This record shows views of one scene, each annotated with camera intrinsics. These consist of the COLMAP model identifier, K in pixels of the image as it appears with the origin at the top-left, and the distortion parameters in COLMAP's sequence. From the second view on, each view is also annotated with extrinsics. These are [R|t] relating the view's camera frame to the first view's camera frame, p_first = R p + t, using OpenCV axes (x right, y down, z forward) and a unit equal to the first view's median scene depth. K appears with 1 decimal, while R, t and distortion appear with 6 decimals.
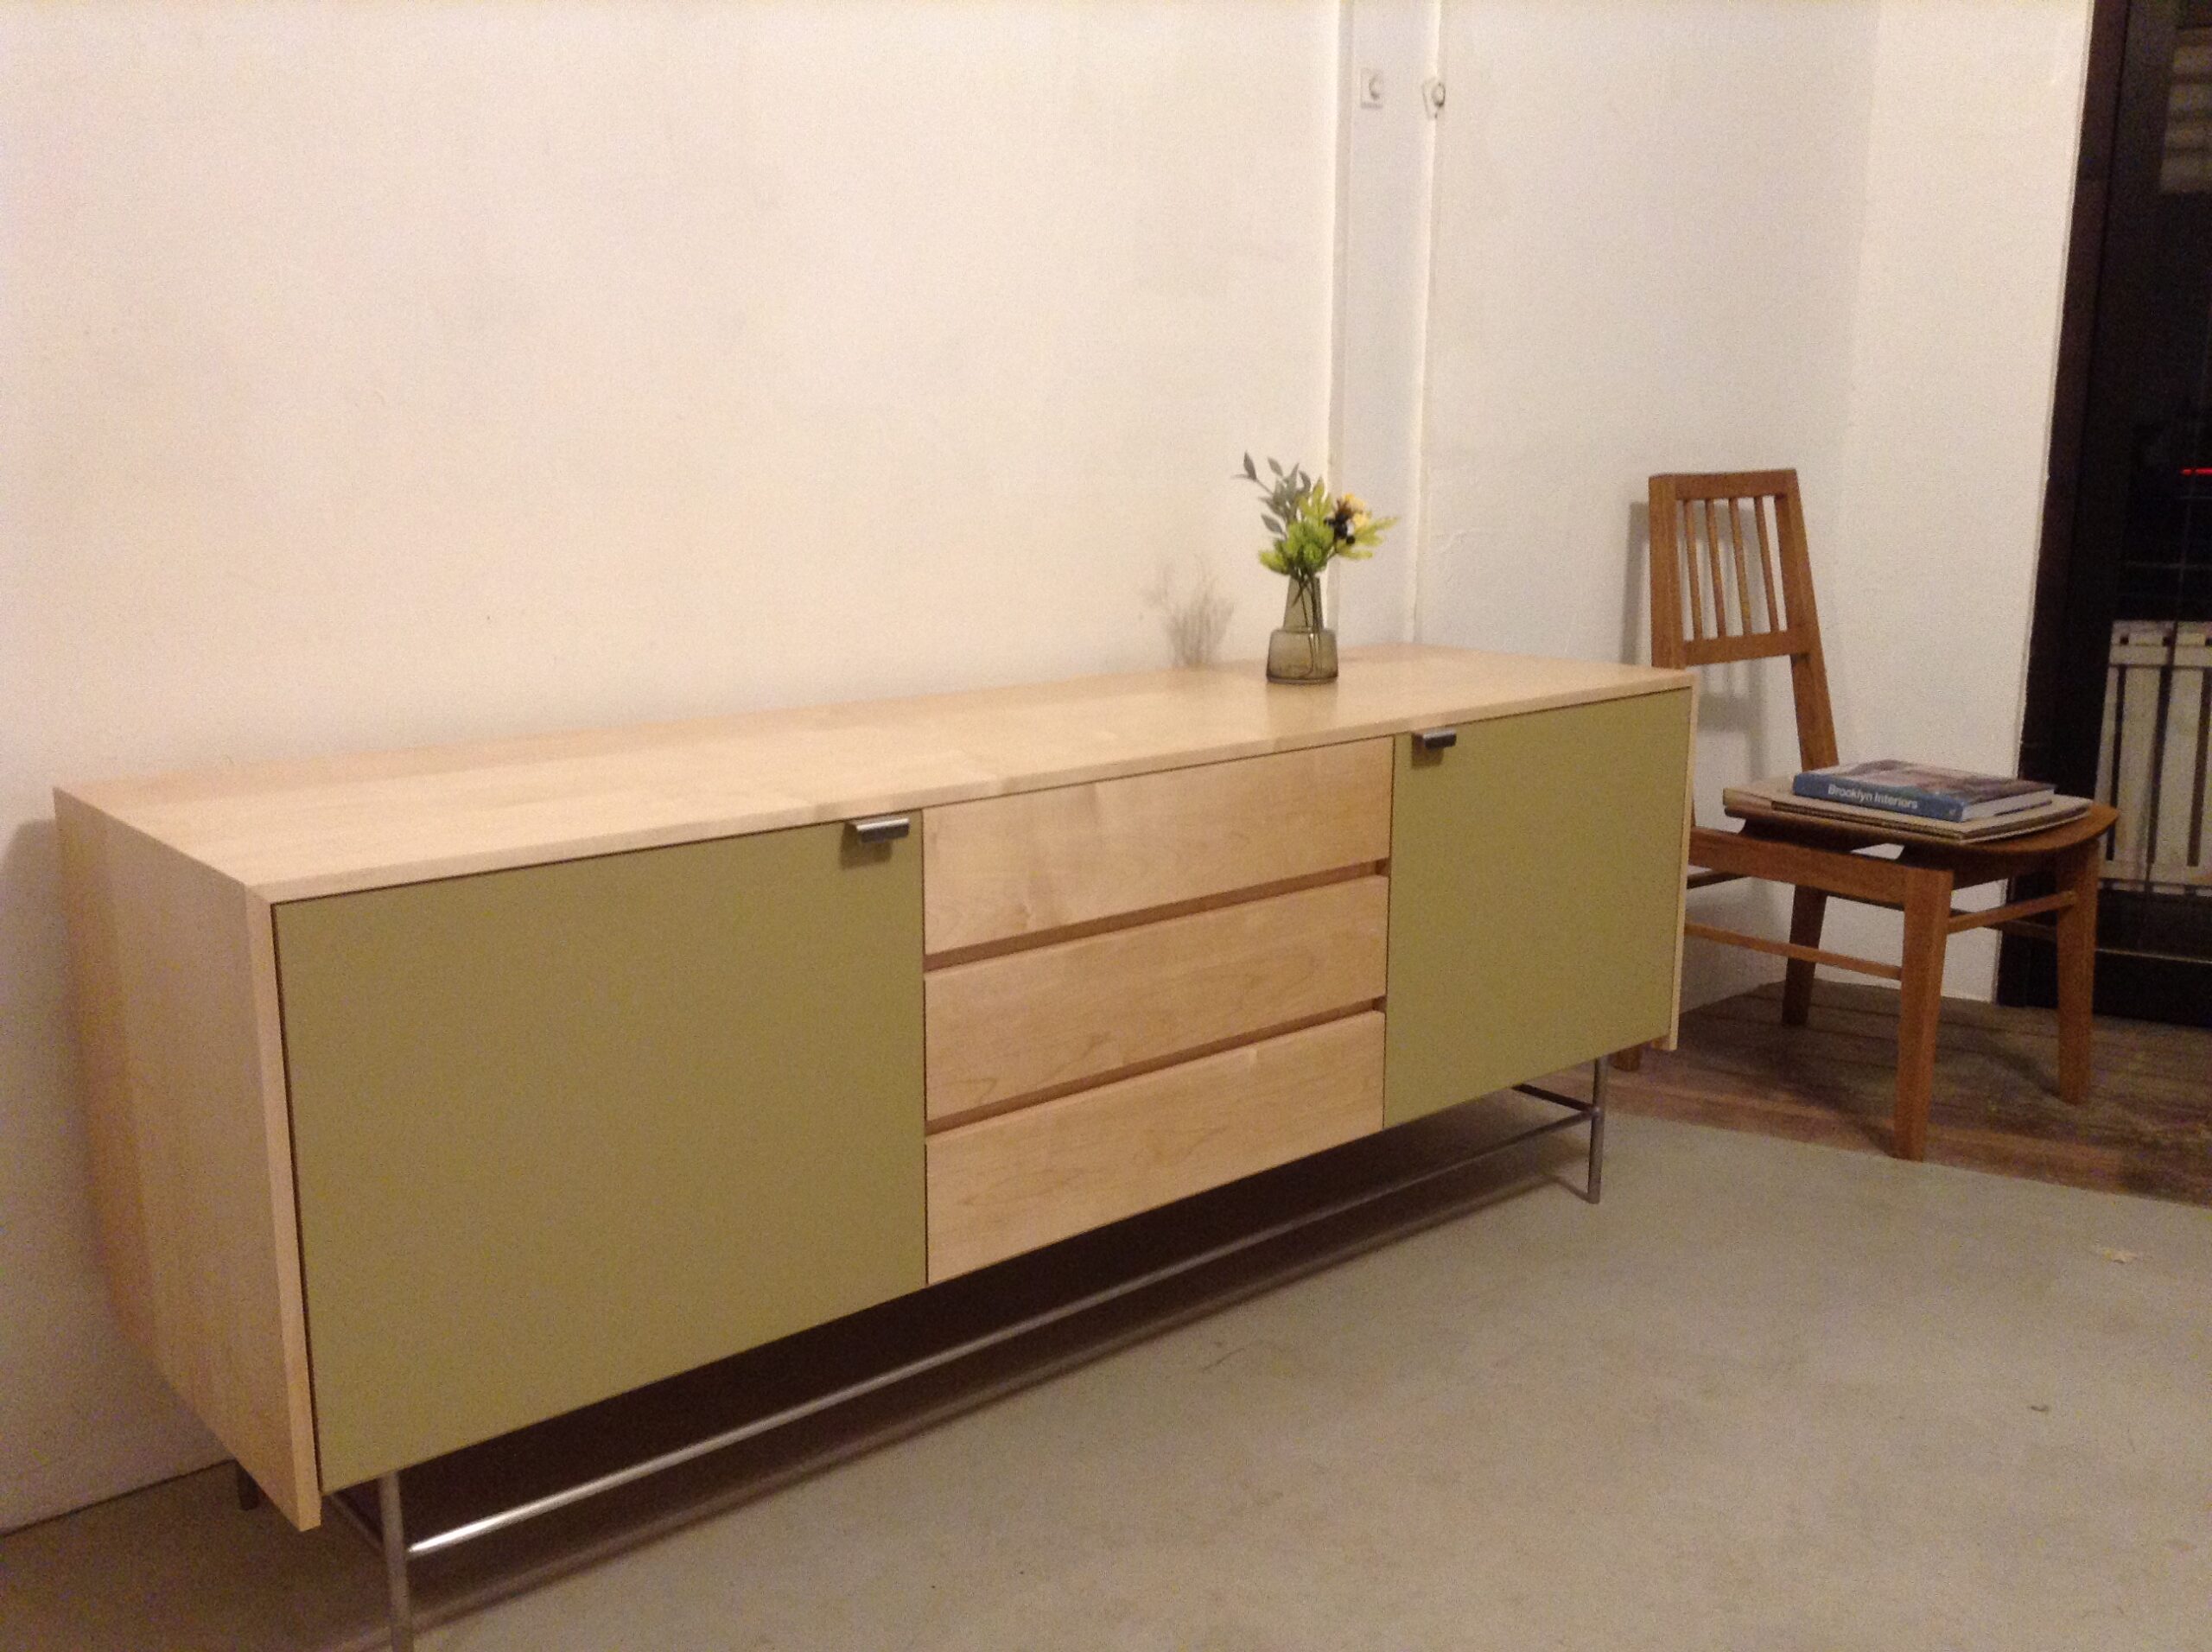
lens RADIAL K [[2097.9, 0, 1106.0], [0, 2097.9, 826.0], [0, 0, 1]] dist [0.050746, -0.004288]
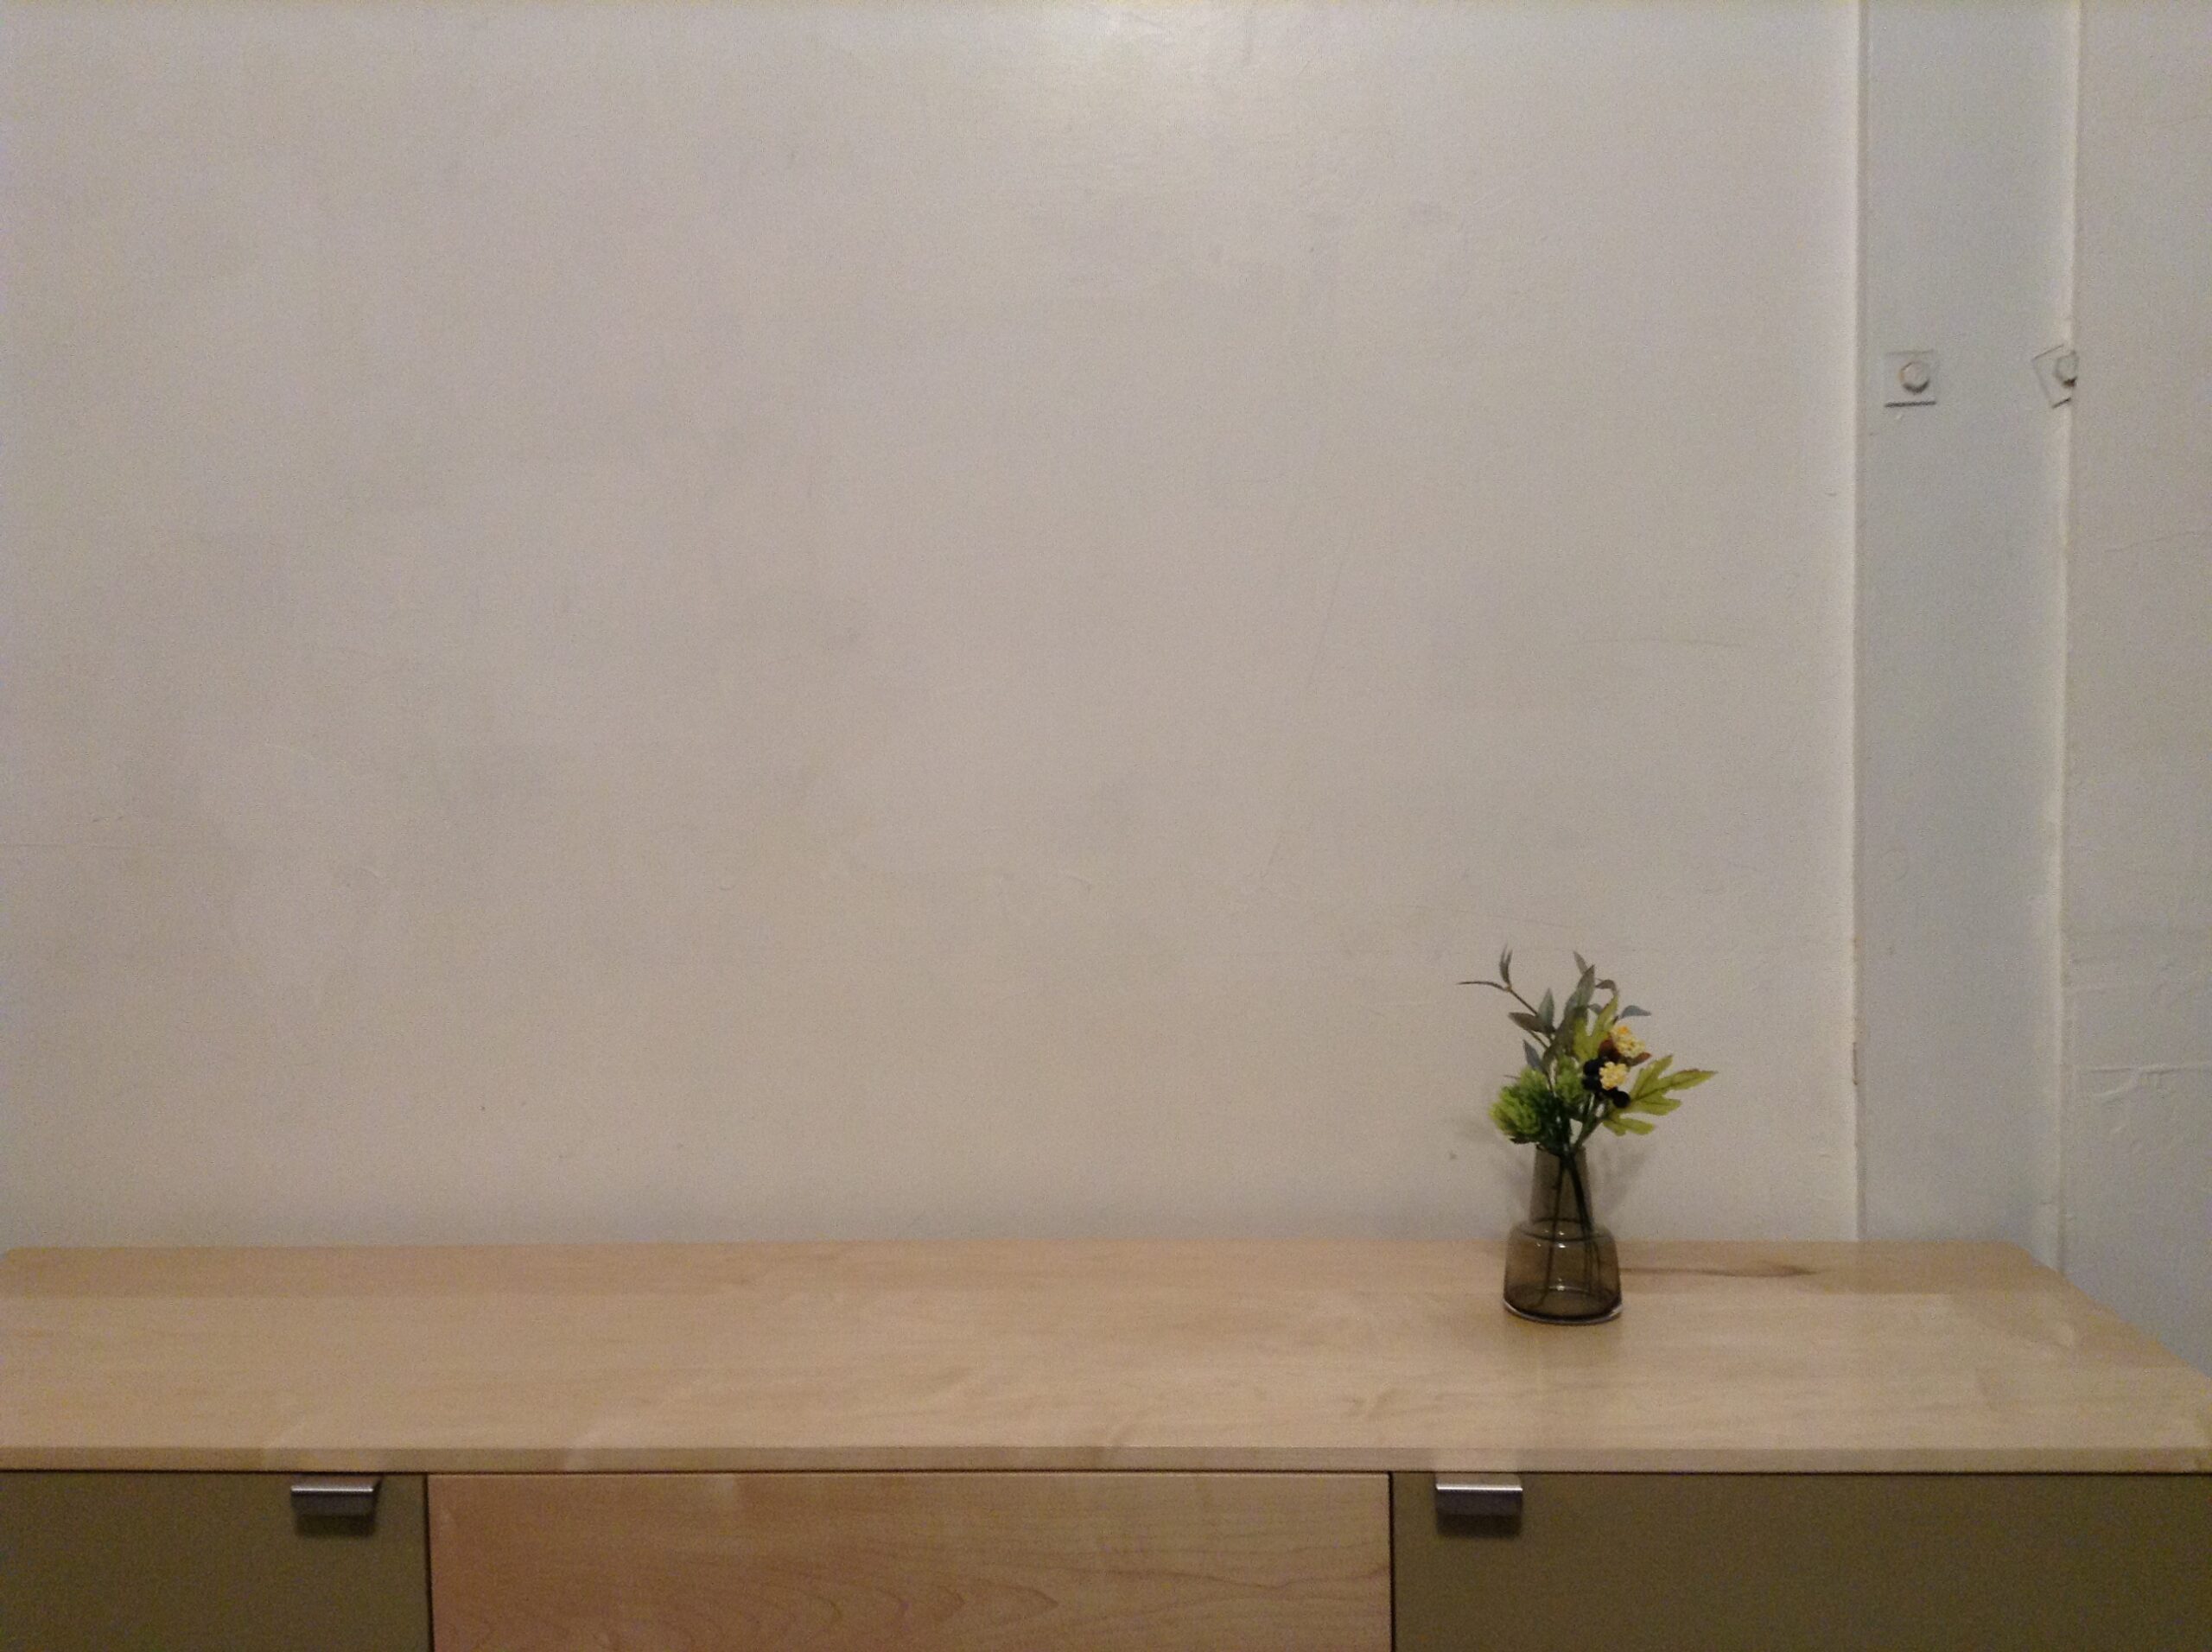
lens RADIAL K [[2027.3, 0, 1106.0], [0, 2027.3, 826.0], [0, 0, 1]] dist [0.008612, -0.012237]
pose [[0.715264, 0.032412, -0.698102, 0.388477], [-0.121764, 0.989425, -0.078820, -0.138261], [0.688165, 0.141381, 0.711647, 0.418785]]
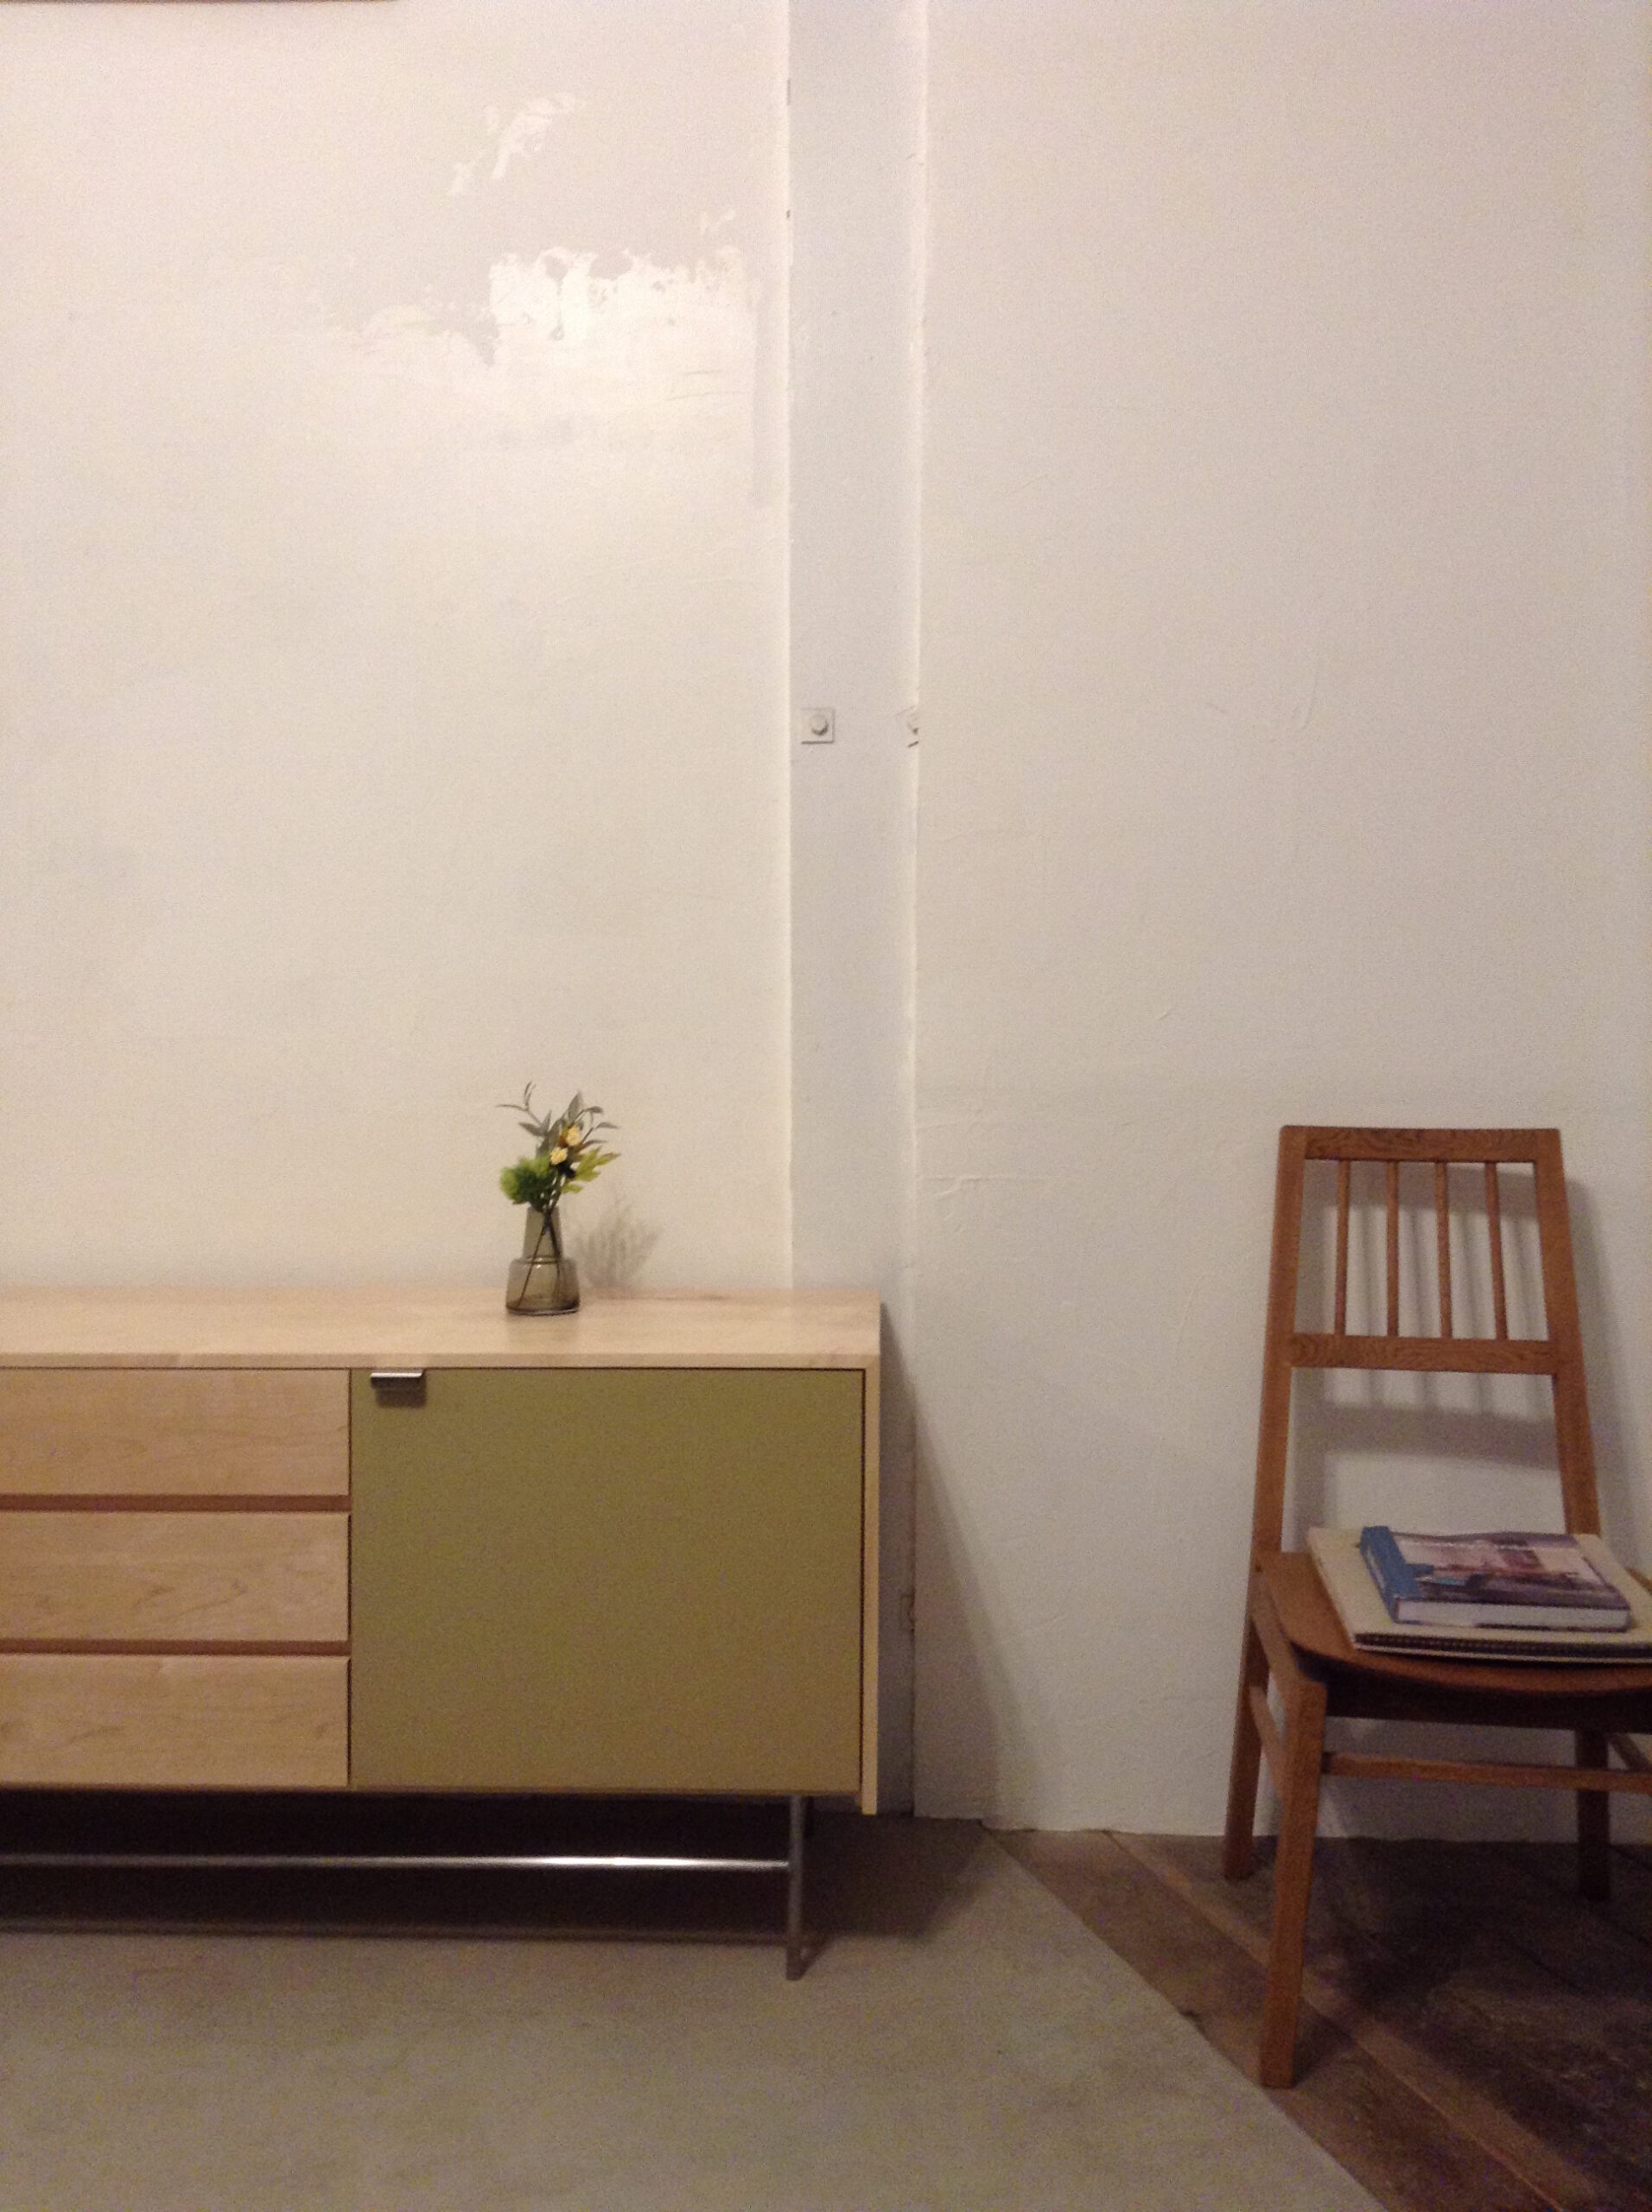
lens RADIAL K [[1921.8, 0, 789.7], [0, 1921.8, 1100.4], [0, 0, 1]] dist [0.141718, -0.003189]
pose [[0.733969, 0.040143, -0.677996, 0.741418], [-0.140723, 0.985578, -0.093986, -0.091053], [0.664445, 0.164392, 0.729032, 0.366869]]
